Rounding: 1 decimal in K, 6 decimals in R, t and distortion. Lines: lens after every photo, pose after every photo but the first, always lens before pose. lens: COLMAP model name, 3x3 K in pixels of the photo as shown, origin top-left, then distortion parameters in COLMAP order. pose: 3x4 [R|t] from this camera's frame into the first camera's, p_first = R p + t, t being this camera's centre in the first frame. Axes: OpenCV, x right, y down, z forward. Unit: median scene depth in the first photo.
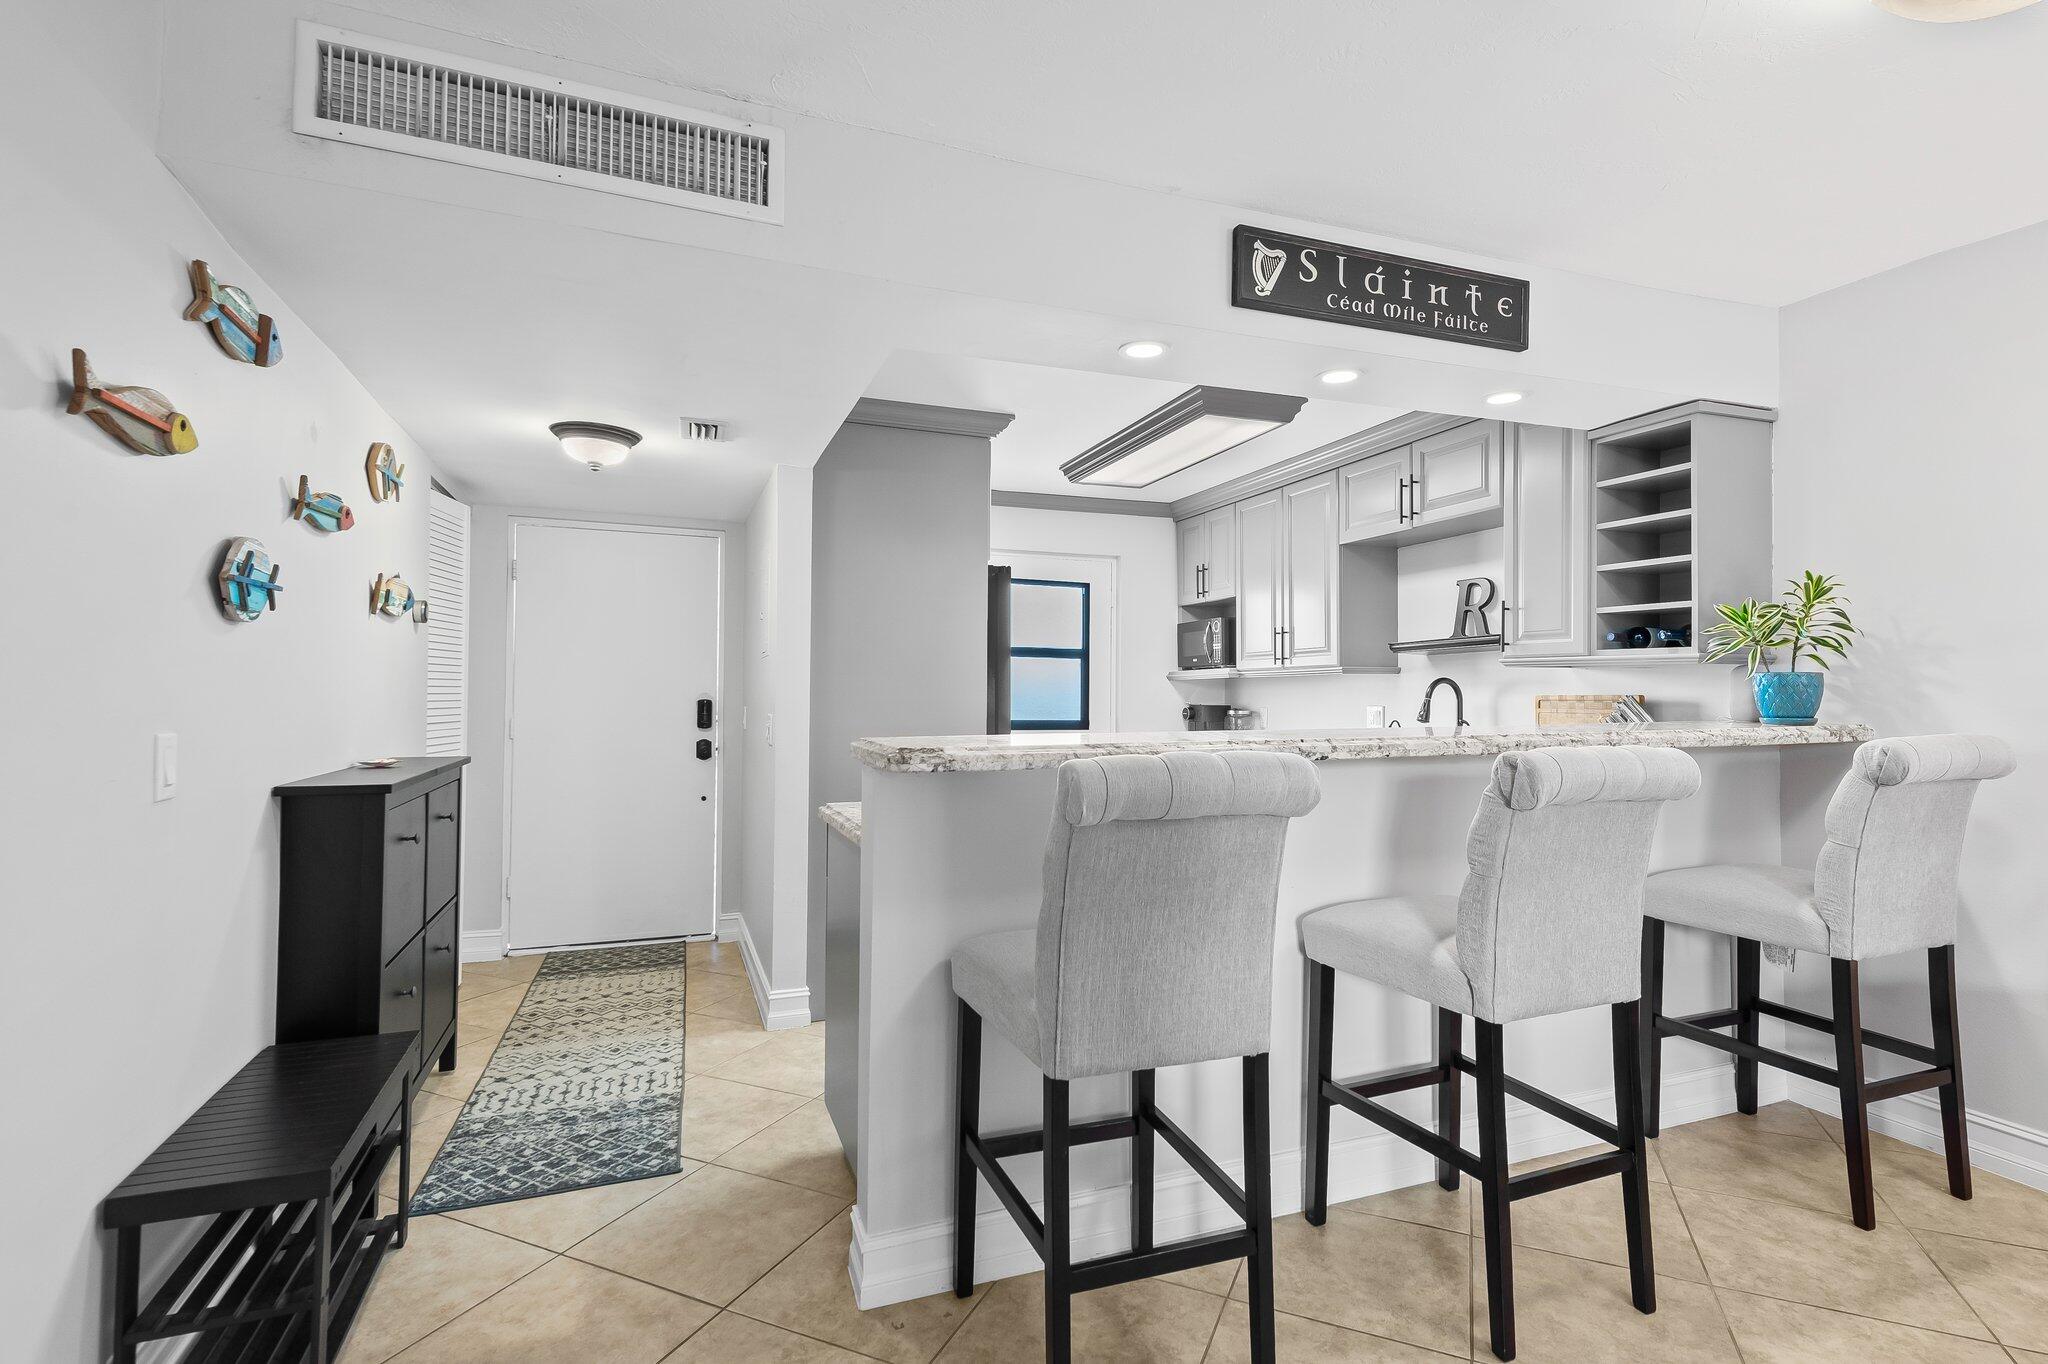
lens RADIAL K [[970.4, 0, 1024.5], [0, 970.4, 678.1], [0, 0, 1]] dist [0.015541, -0.000596]
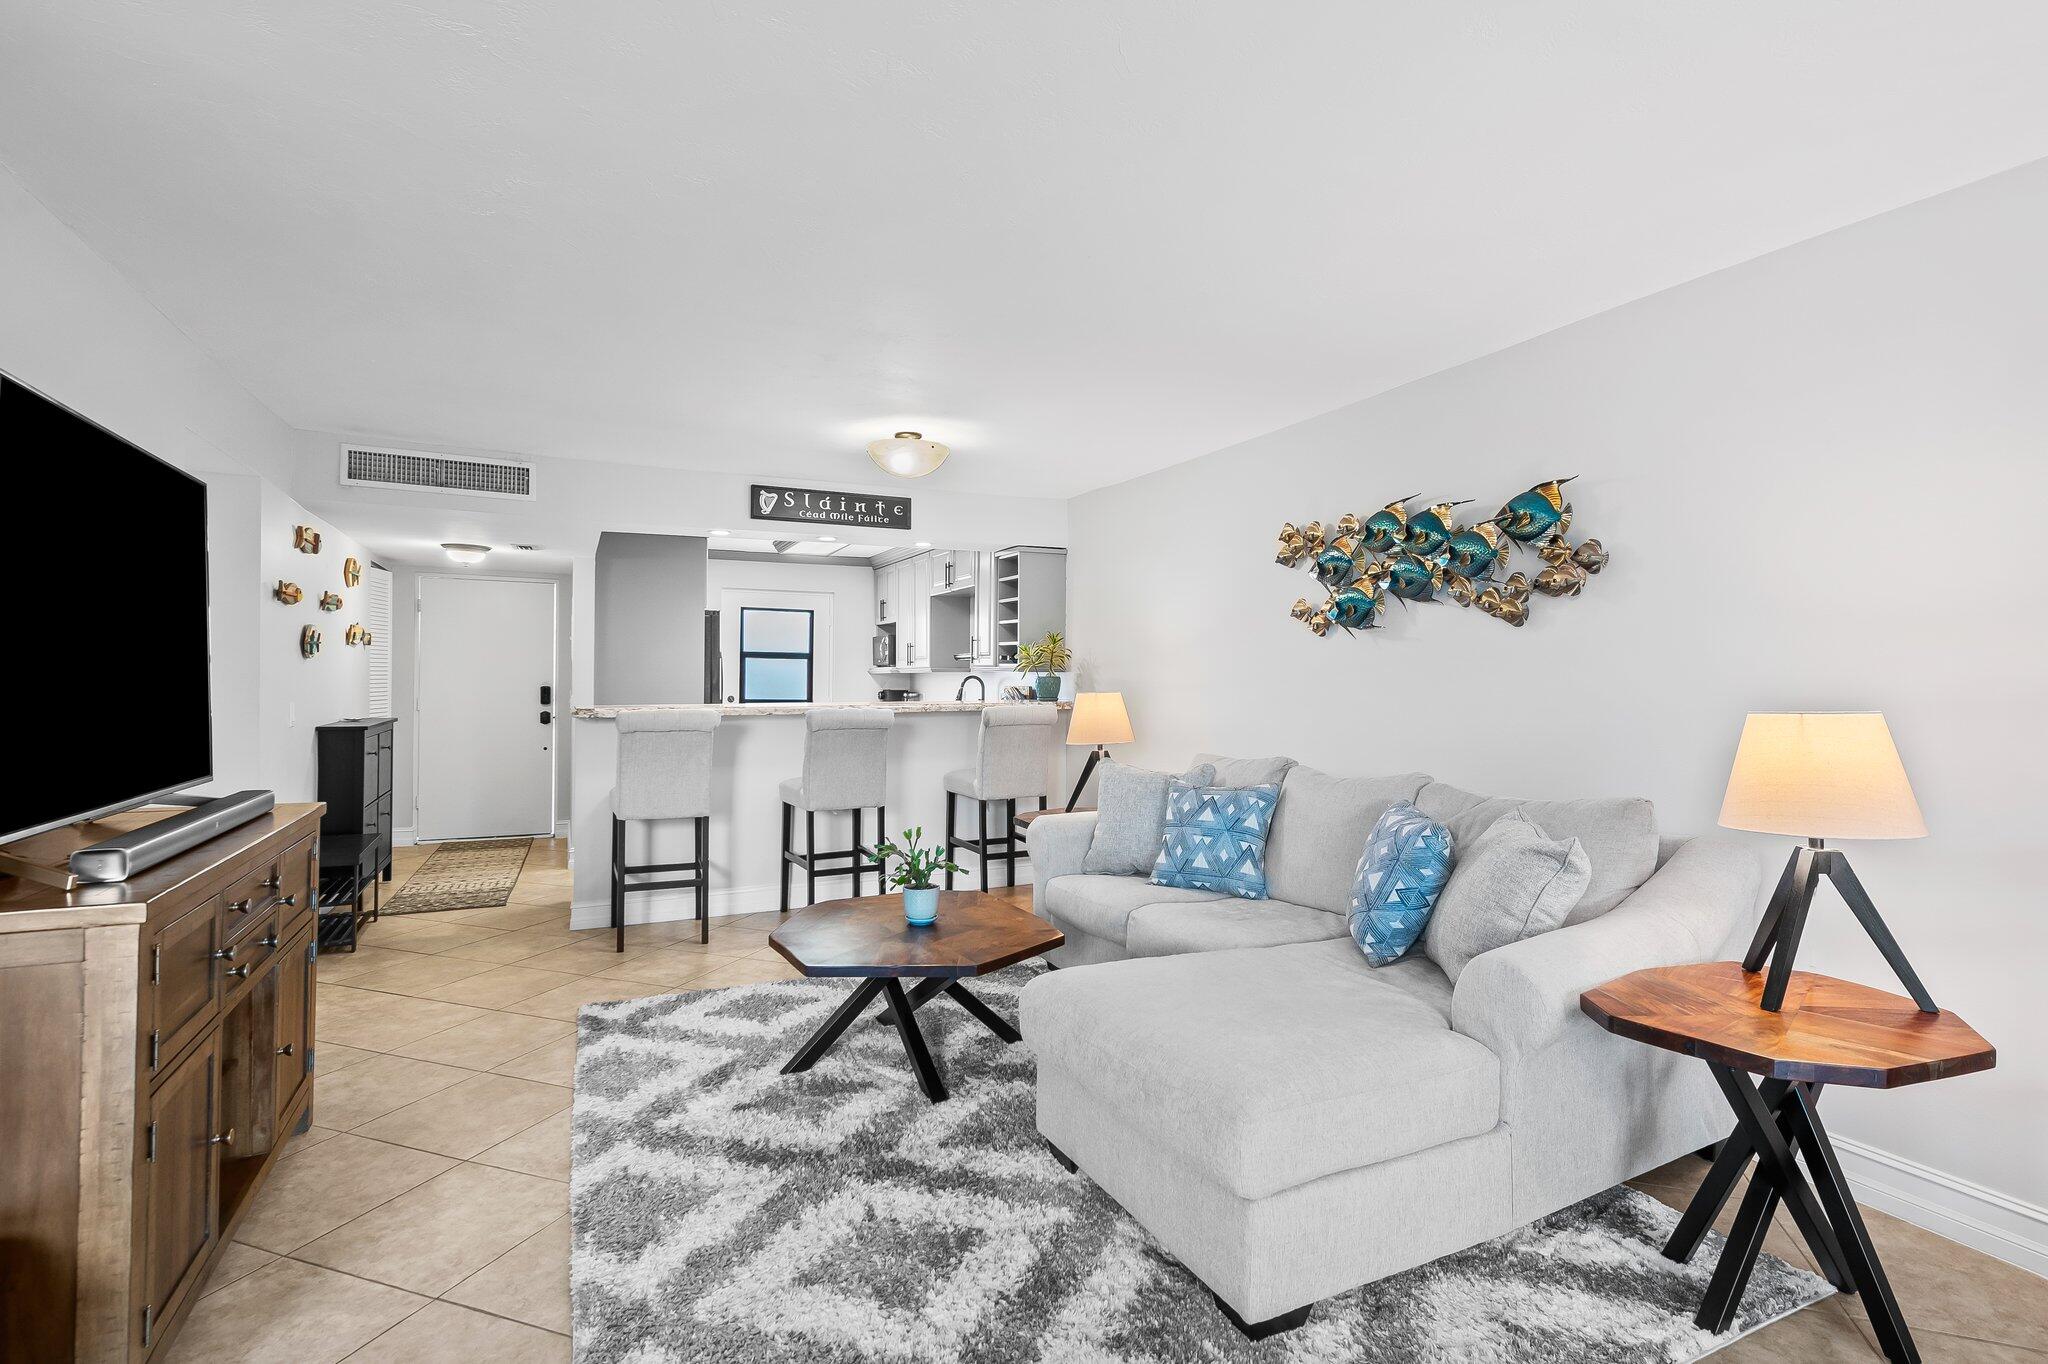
lens RADIAL K [[970.4, 0, 1021.0], [0, 970.4, 679.5], [0, 0, 1]] dist [0.015541, -0.000596]
pose [[0.997132, 0.004145, 0.075570, 0.600758], [-0.005740, 0.999765, 0.020895, -0.048737], [-0.075465, -0.021268, 0.996922, -1.189017]]
